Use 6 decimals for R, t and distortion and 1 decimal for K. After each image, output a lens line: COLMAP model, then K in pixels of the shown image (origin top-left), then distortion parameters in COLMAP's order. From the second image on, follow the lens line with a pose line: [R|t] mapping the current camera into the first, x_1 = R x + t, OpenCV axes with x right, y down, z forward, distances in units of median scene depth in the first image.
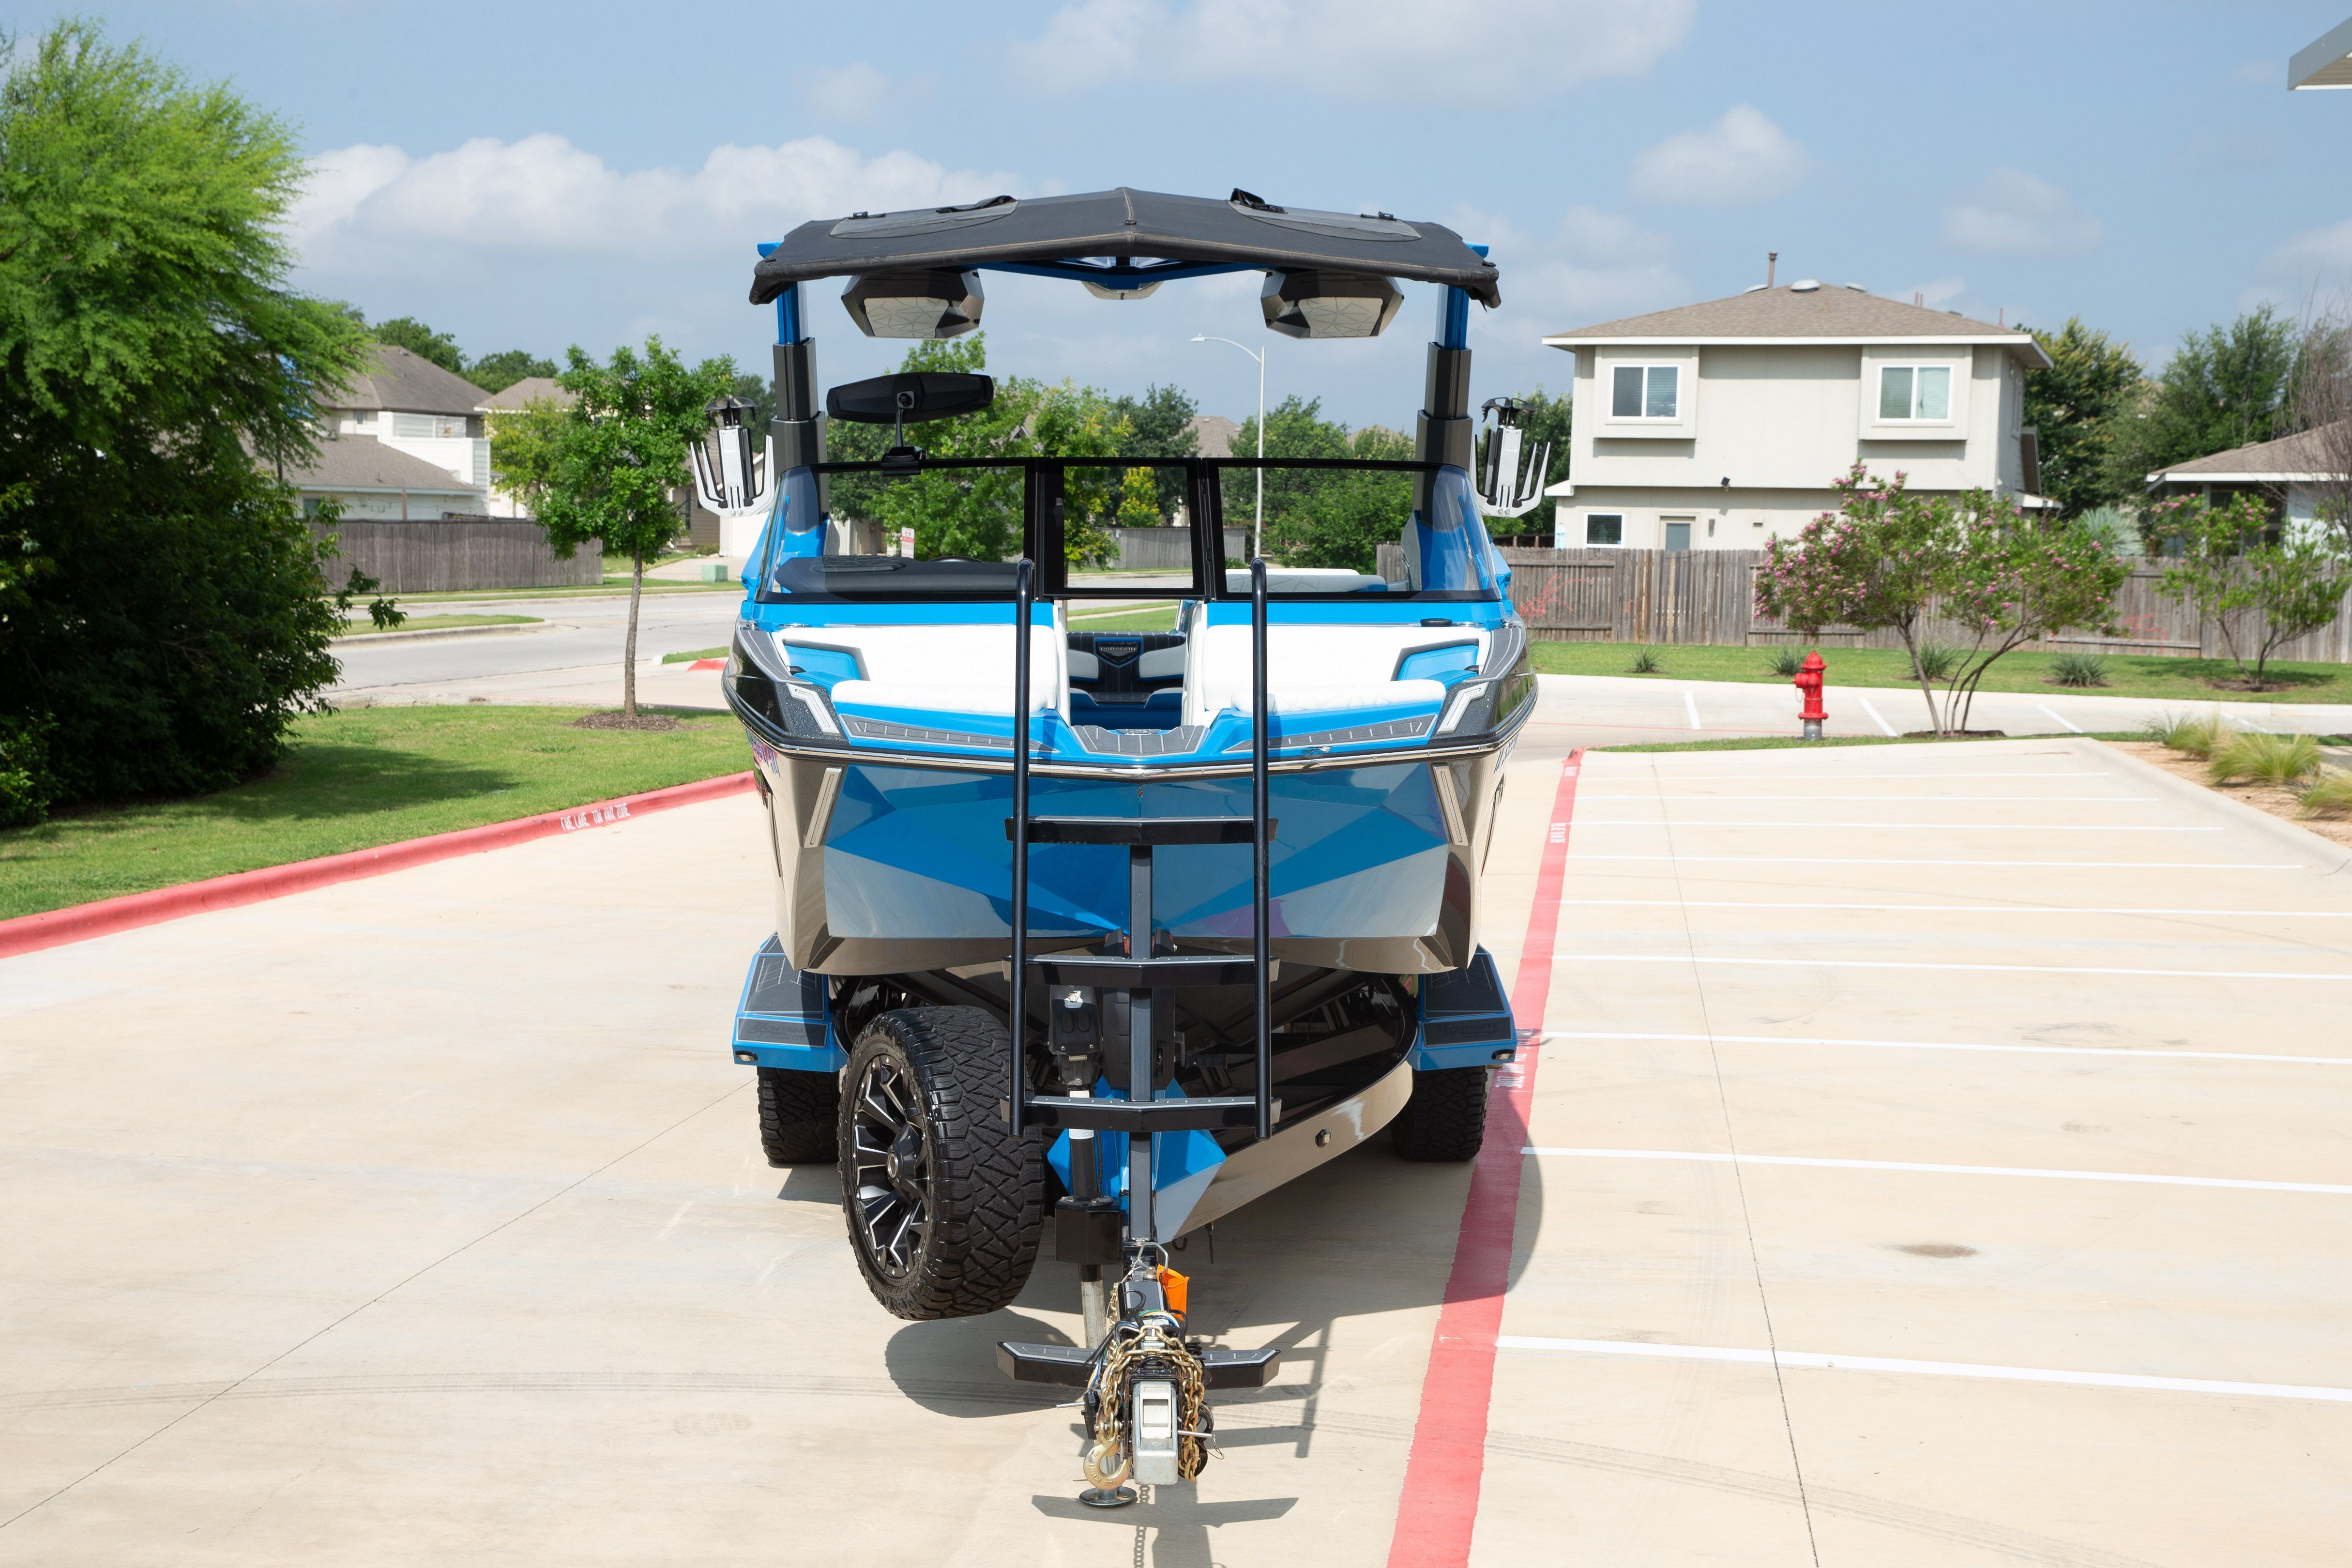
lens RADIAL K [[3075.0, 0, 1120.8], [0, 3075.0, 785.2], [0, 0, 1]] dist [0.020418, 0.108144]
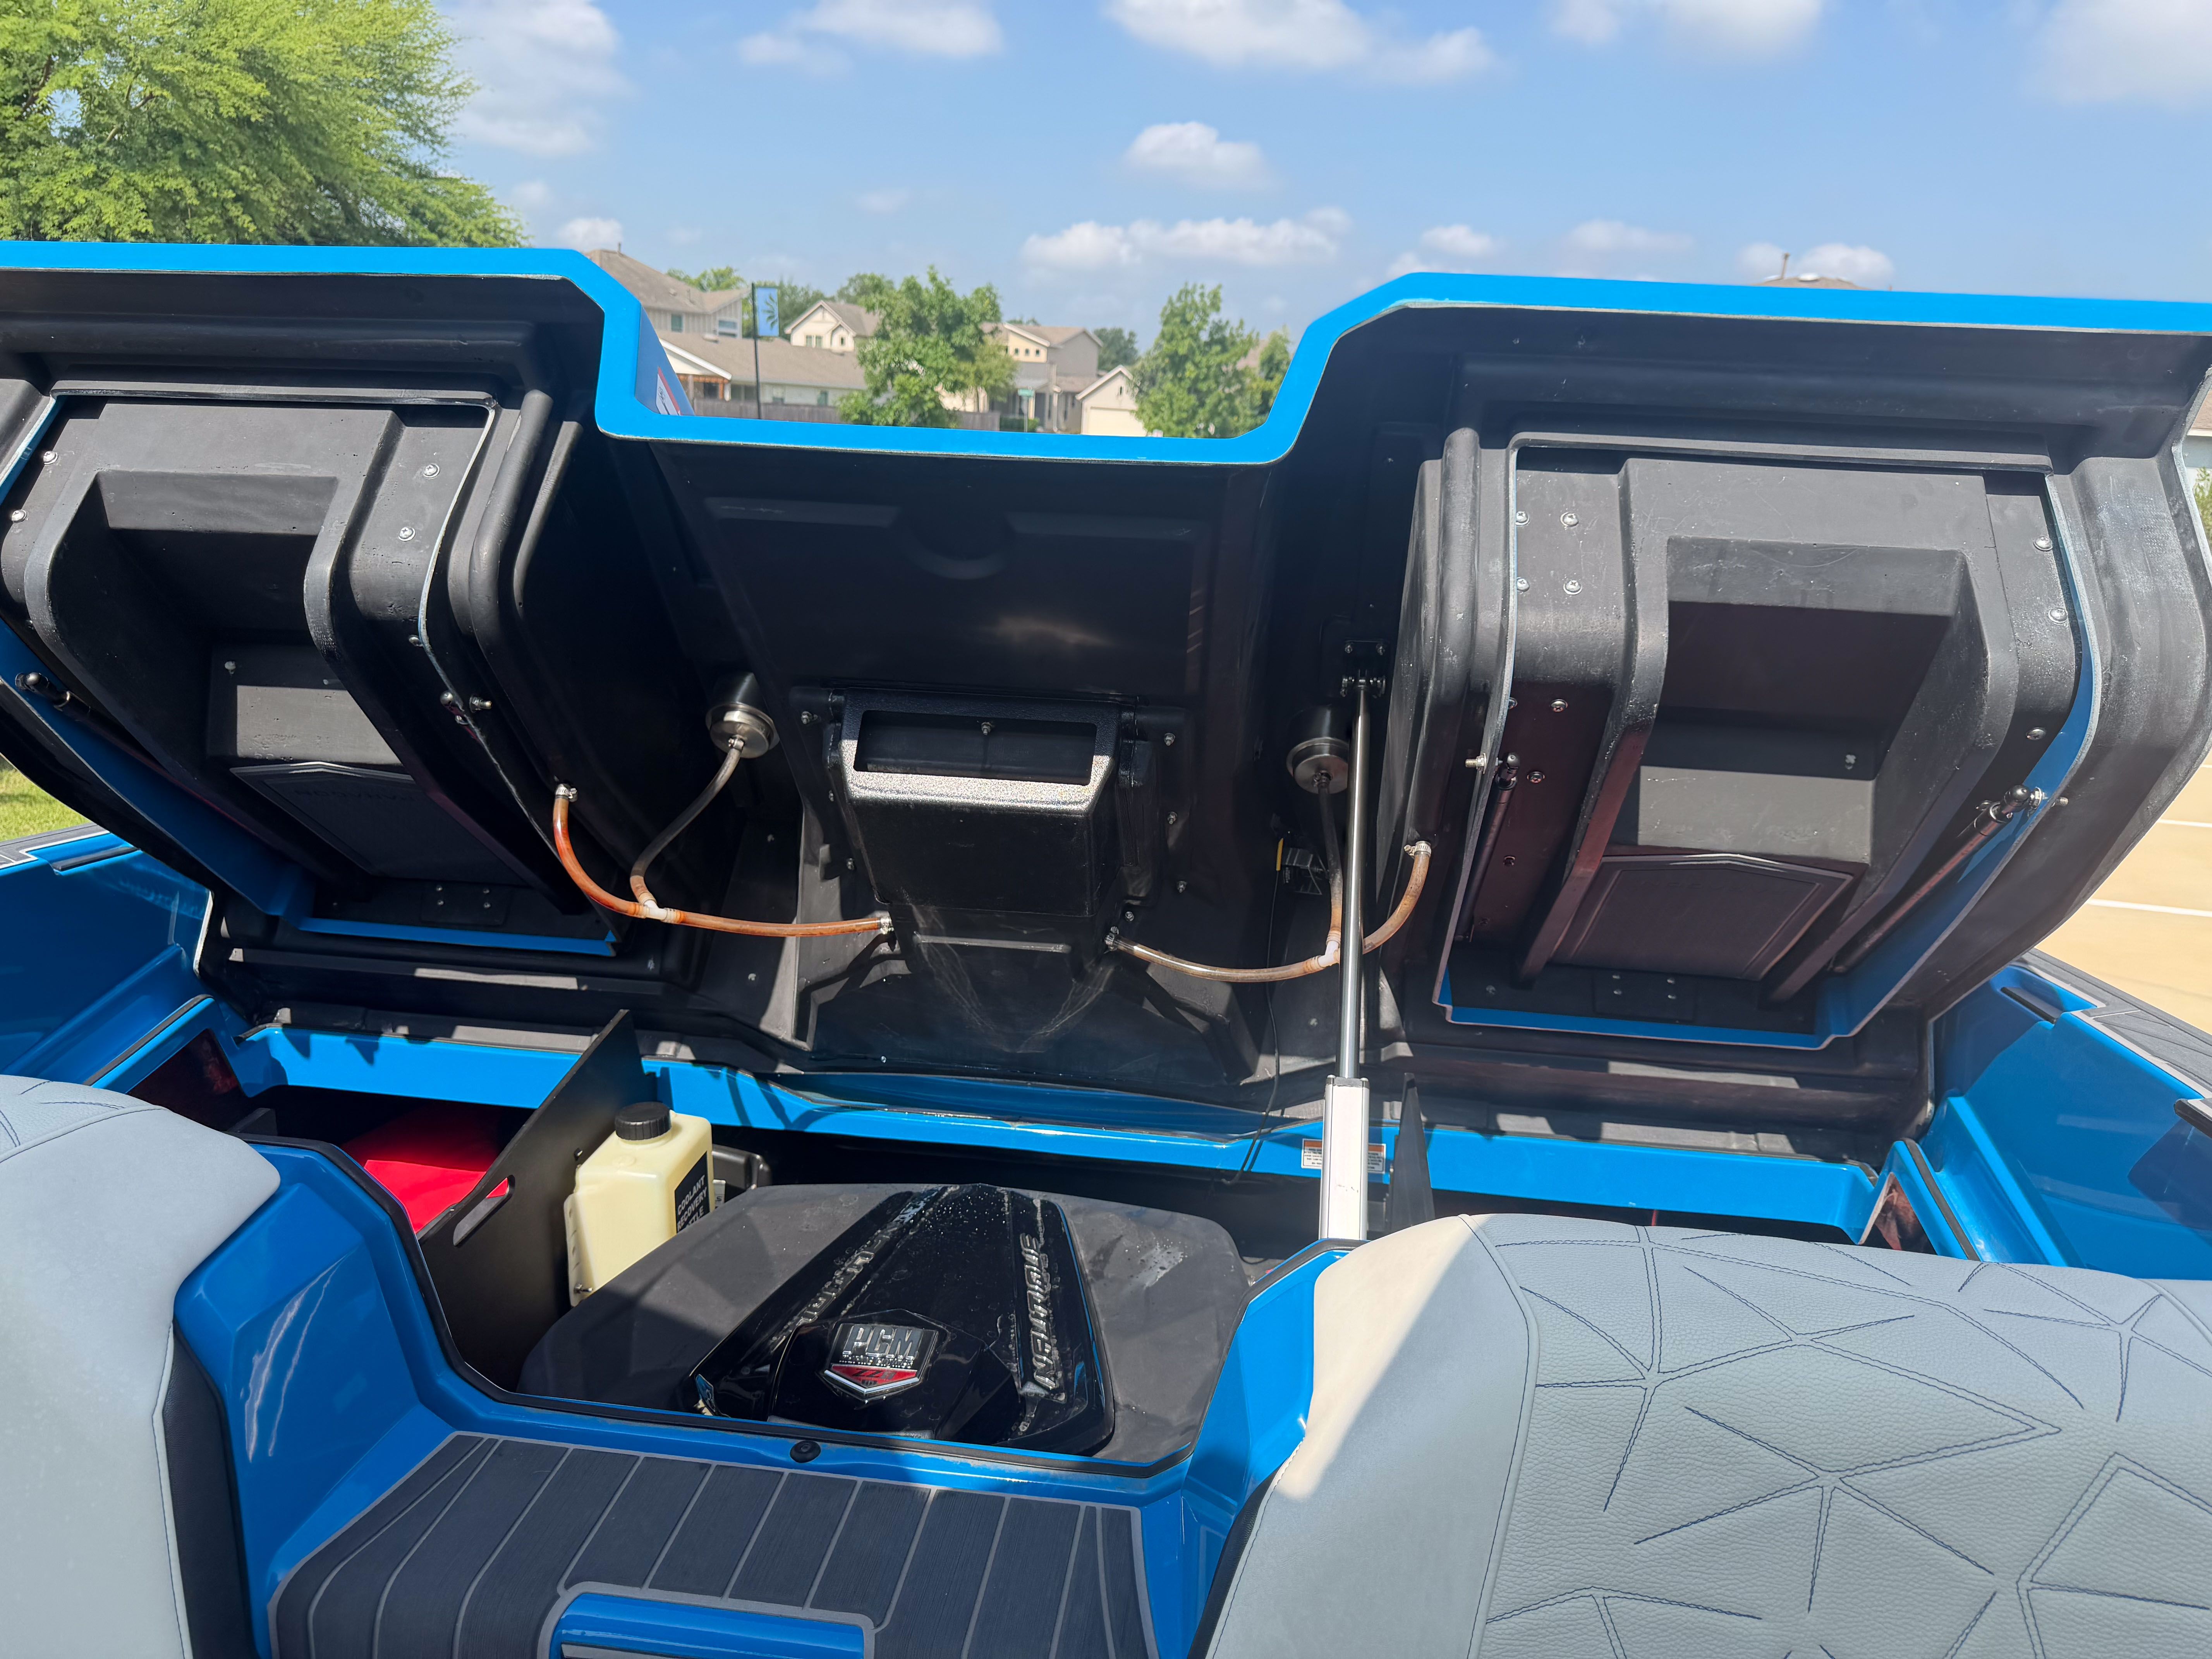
lens RADIAL K [[1565.8, 0, 1105.3], [0, 1565.8, 827.8], [0, 0, 1]] dist [0.035134, -0.034234]
pose [[0.989770, 0.072508, -0.122874, 0.005754], [-0.050462, 0.983475, 0.173868, -0.021465], [0.133450, -0.165889, 0.977073, 0.201251]]
